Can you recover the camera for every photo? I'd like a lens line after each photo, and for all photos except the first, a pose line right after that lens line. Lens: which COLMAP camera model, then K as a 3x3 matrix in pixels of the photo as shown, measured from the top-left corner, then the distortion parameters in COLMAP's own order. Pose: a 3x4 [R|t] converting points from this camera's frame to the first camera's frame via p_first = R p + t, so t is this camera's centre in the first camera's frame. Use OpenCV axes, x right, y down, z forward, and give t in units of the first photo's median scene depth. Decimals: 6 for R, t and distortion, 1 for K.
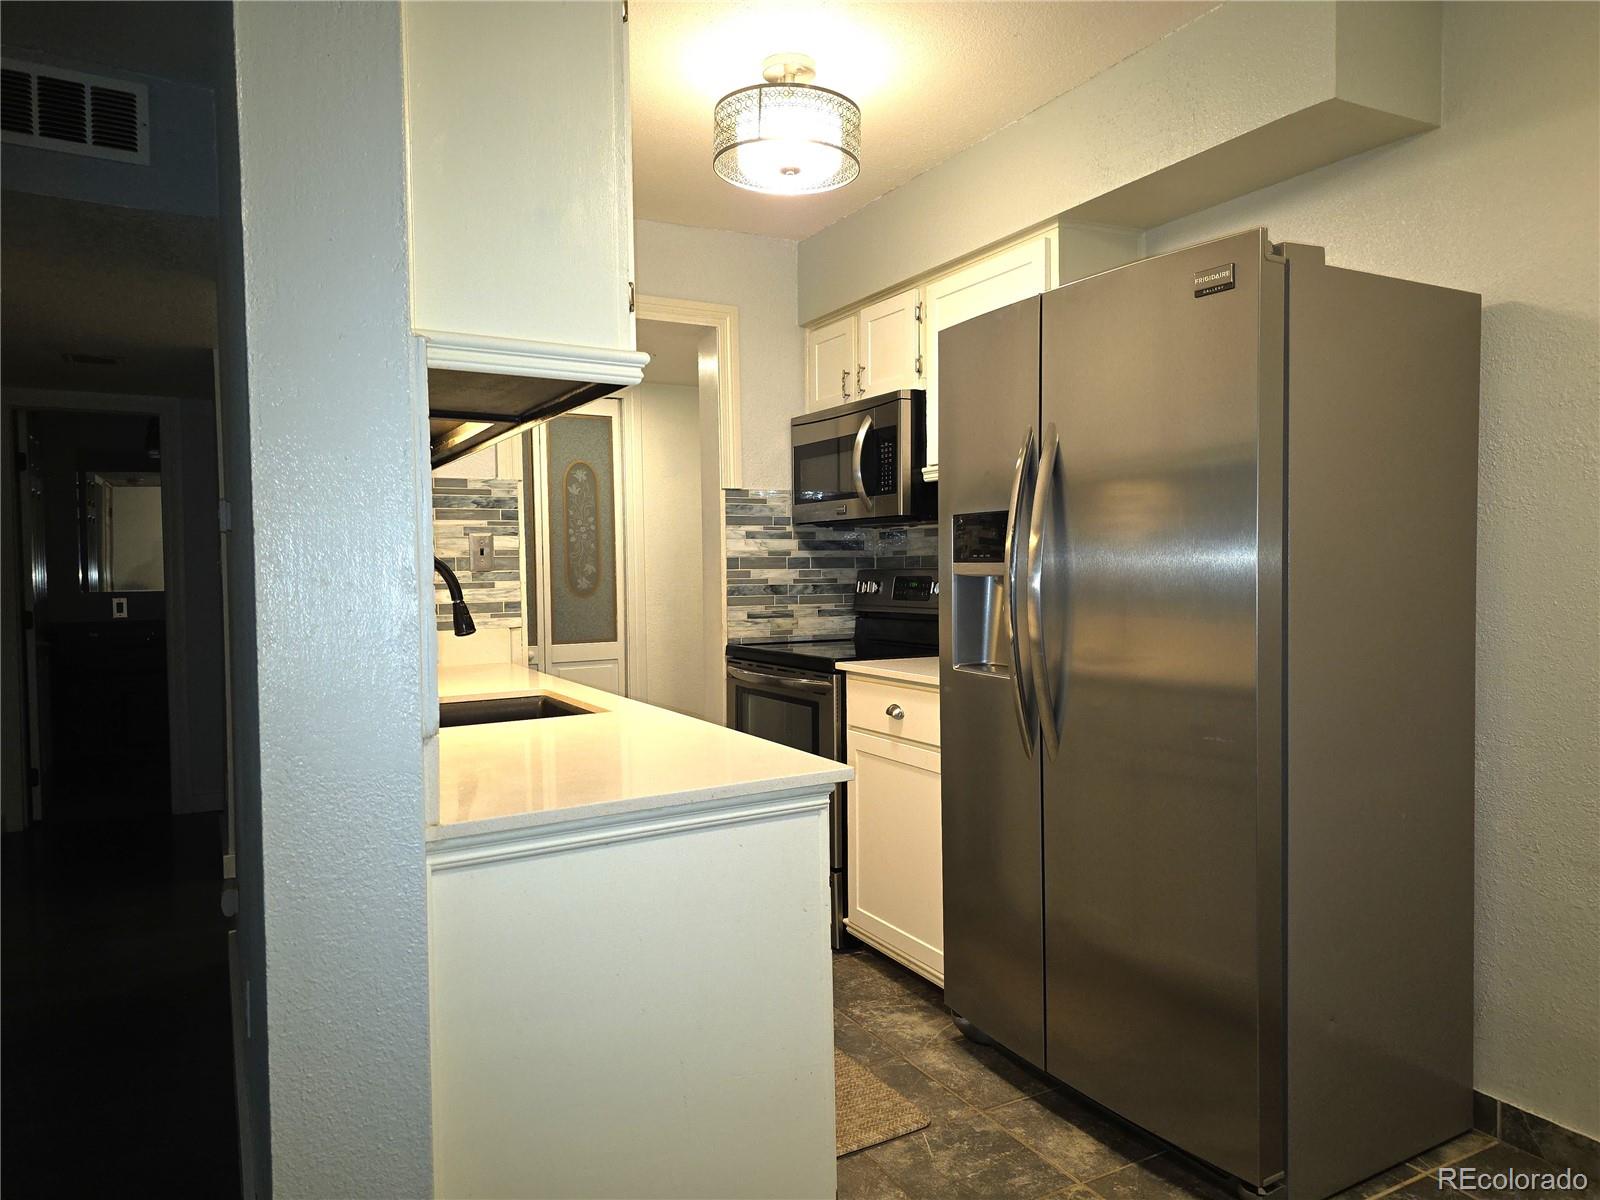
lens RADIAL K [[1064.6, 0, 803.9], [0, 1064.6, 599.1], [0, 0, 1]] dist [0.150316, -0.175948]
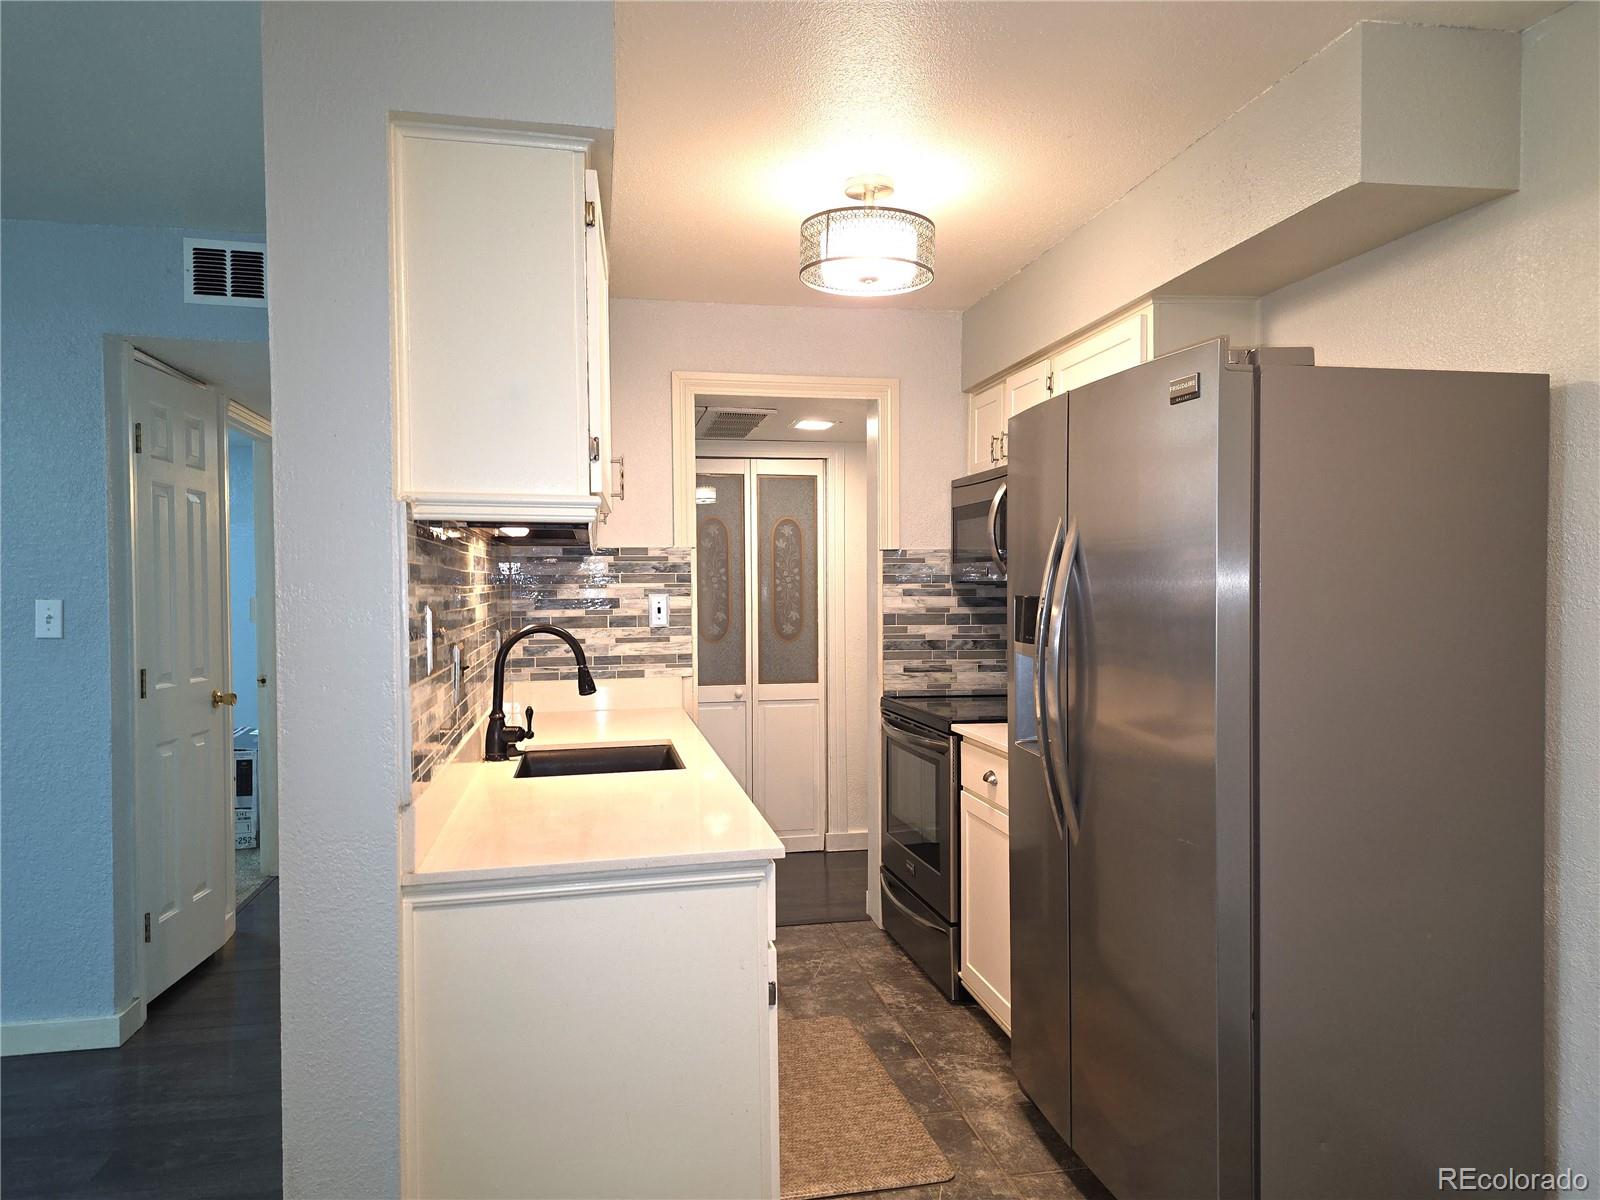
lens RADIAL K [[1060.6, 0, 797.2], [0, 1060.6, 611.0], [0, 0, 1]] dist [0.143446, -0.170057]
pose [[0.950943, 0.015043, -0.309002, 0.190671], [-0.016623, 0.999859, -0.002479, -0.042402], [0.308921, 0.007494, 0.951058, -0.035409]]
